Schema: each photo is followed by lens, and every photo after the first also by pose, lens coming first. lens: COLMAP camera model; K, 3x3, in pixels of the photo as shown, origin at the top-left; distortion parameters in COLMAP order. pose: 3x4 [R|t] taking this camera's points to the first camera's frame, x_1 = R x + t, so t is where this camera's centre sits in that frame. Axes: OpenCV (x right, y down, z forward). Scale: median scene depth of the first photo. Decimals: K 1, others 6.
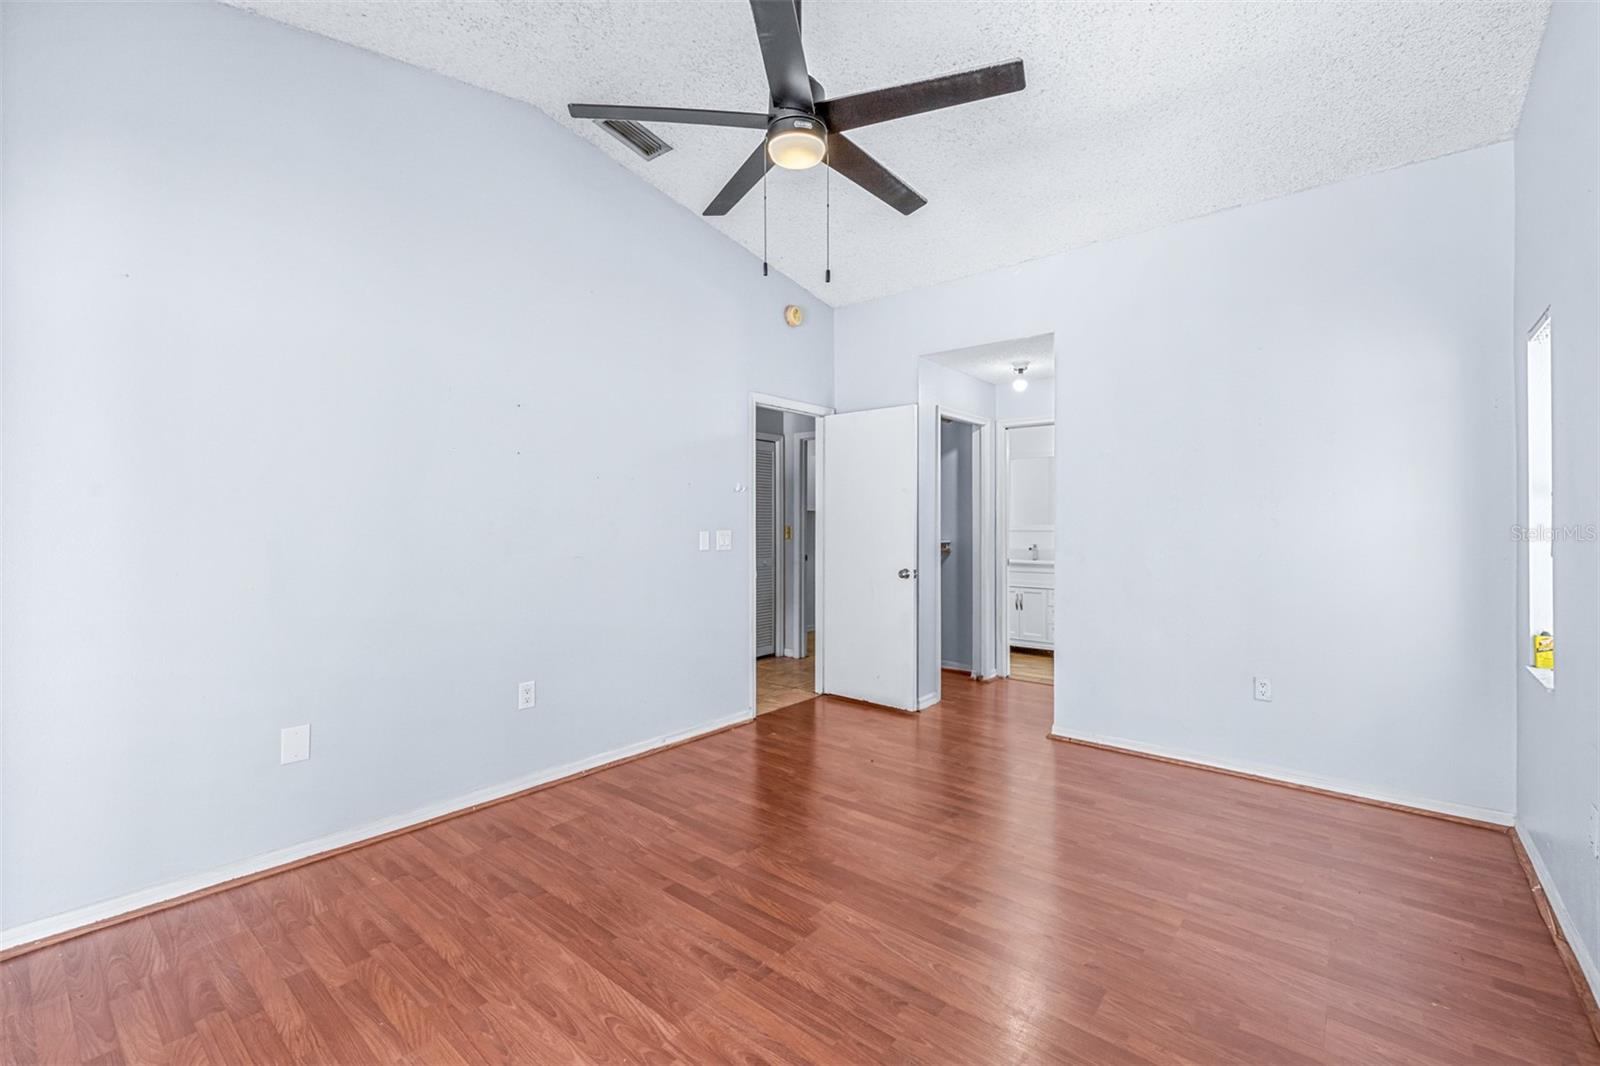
lens RADIAL K [[685.4, 0, 803.3], [0, 685.4, 524.2], [0, 0, 1]] dist [-0.000304, -0.000118]
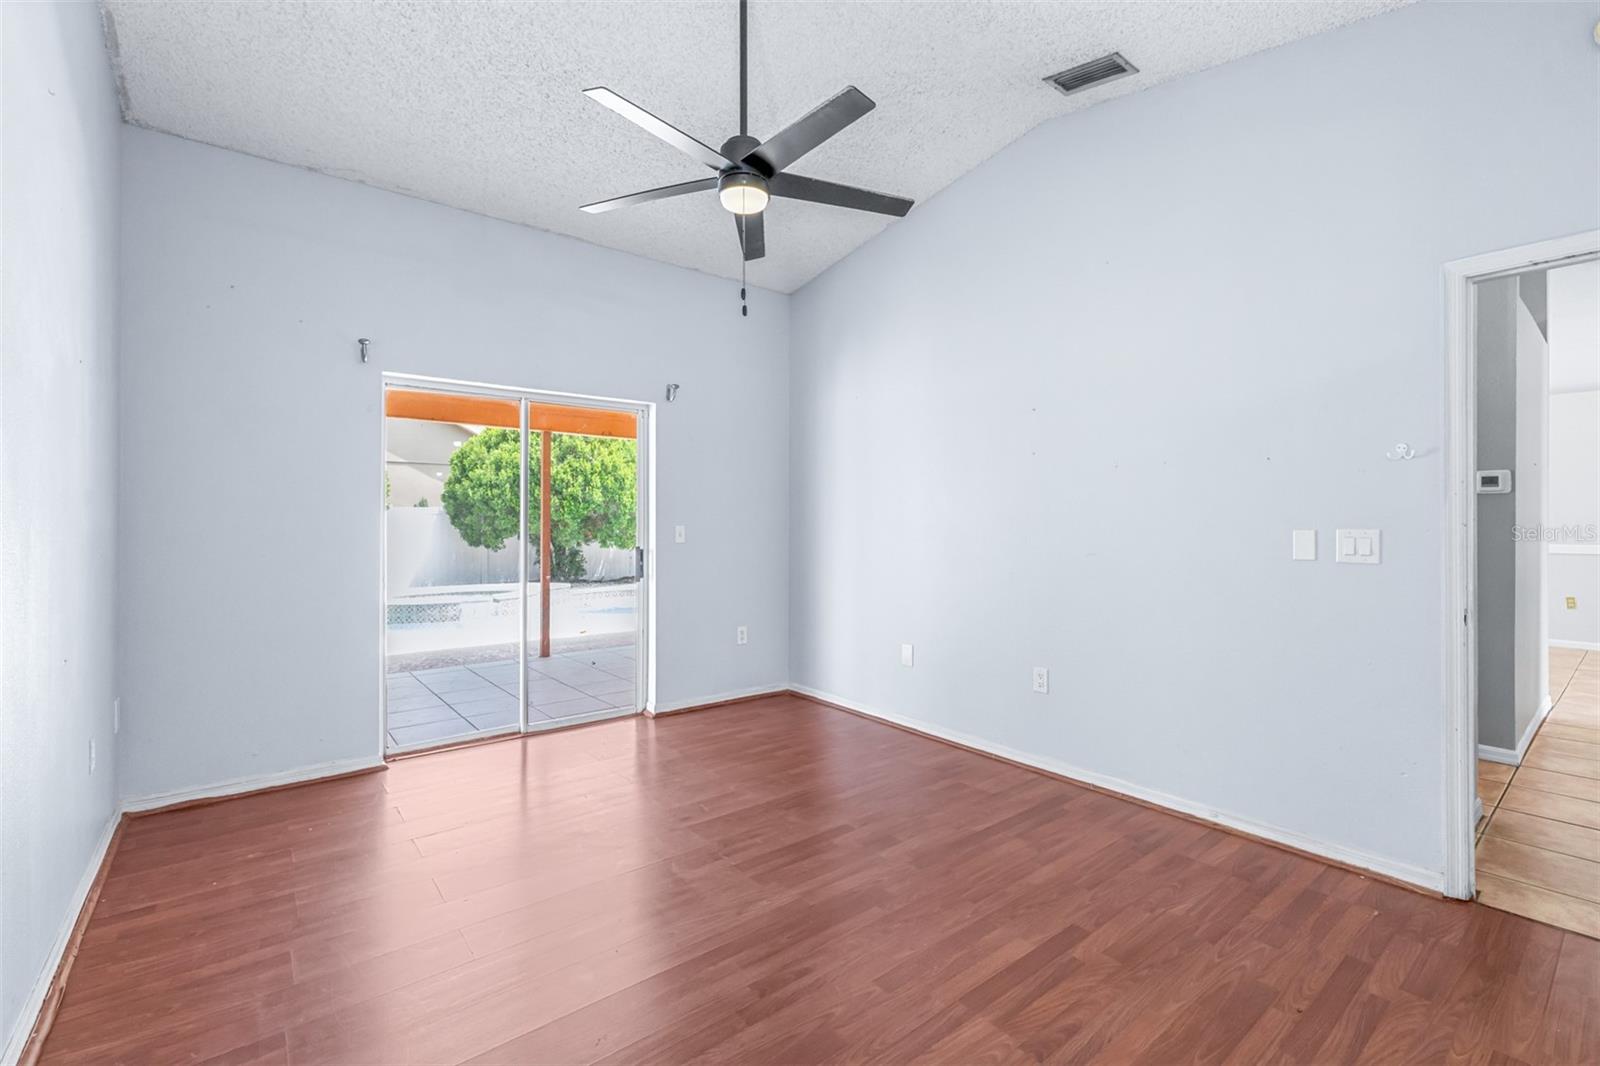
lens RADIAL K [[685.4, 0, 805.9], [0, 685.4, 531.4], [0, 0, 1]] dist [-0.000304, -0.000118]
pose [[-0.196196, 0.006052, -0.980546, 0.731739], [-0.003276, 0.999971, 0.006828, 0.011538], [0.980559, 0.004552, -0.196170, 0.873535]]
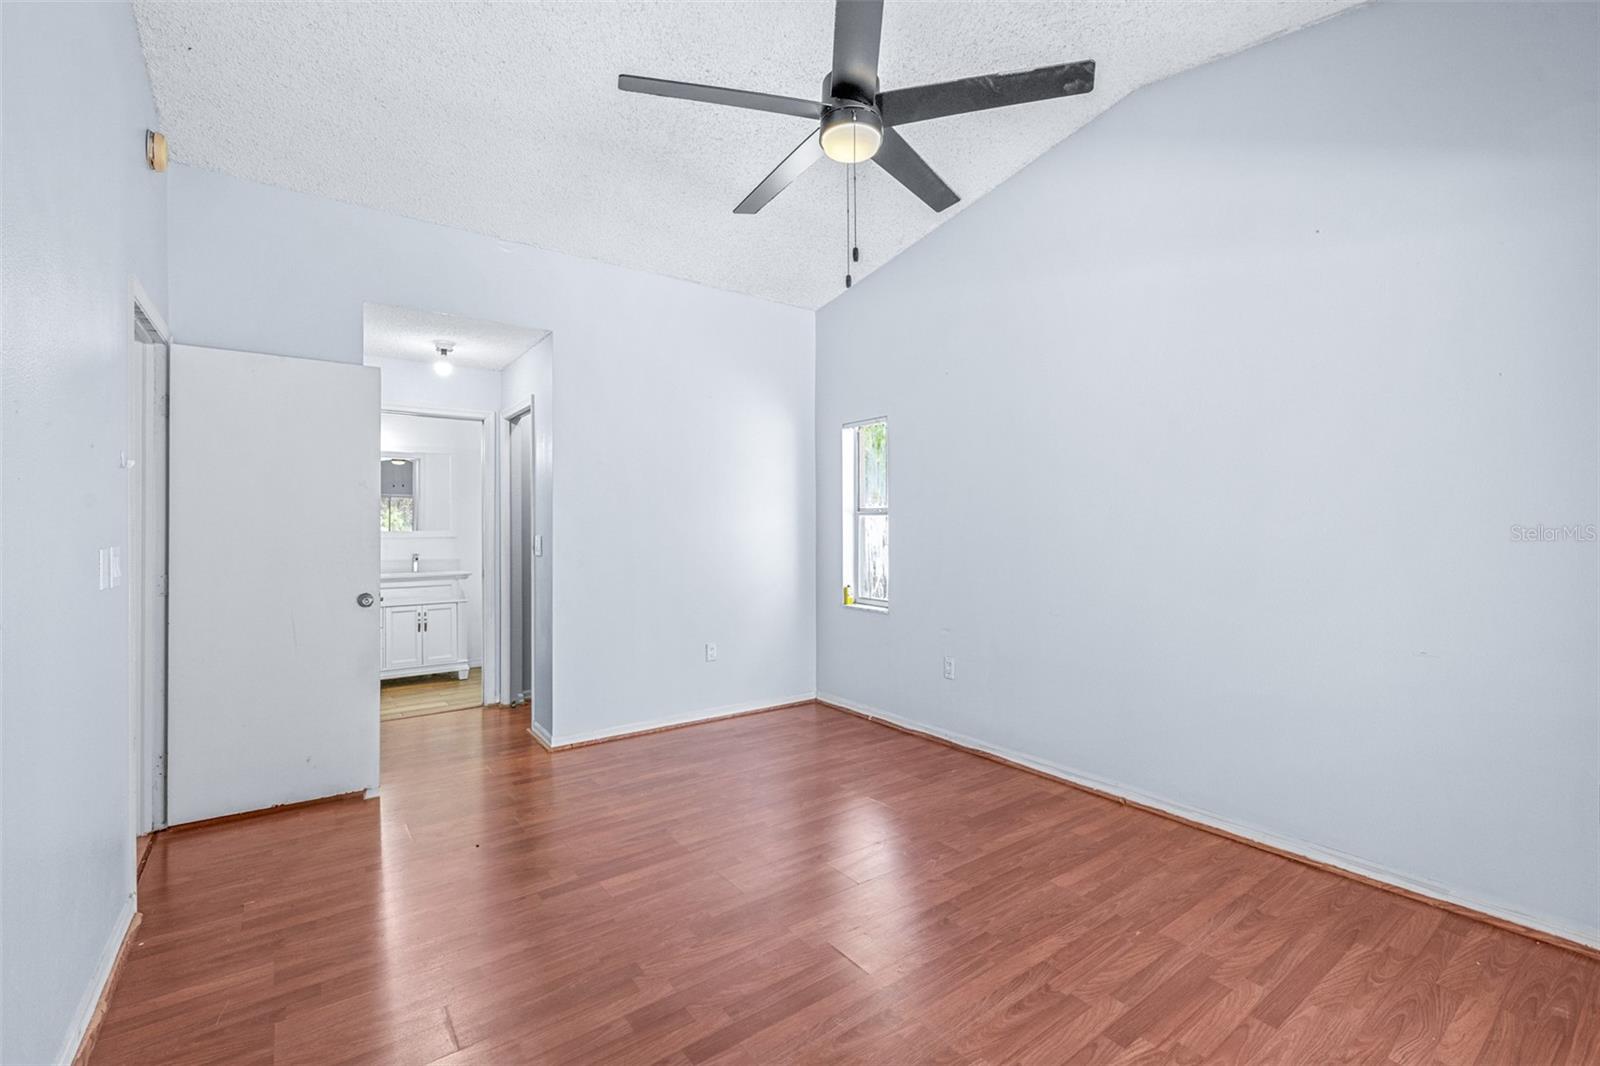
lens RADIAL K [[685.4, 0, 804.3], [0, 685.4, 531.4], [0, 0, 1]] dist [-0.000304, -0.000118]
pose [[0.234902, -0.008659, 0.971981, -0.629049], [0.004970, 0.999958, 0.007708, -0.005120], [-0.972006, 0.003020, 0.234935, 0.545106]]
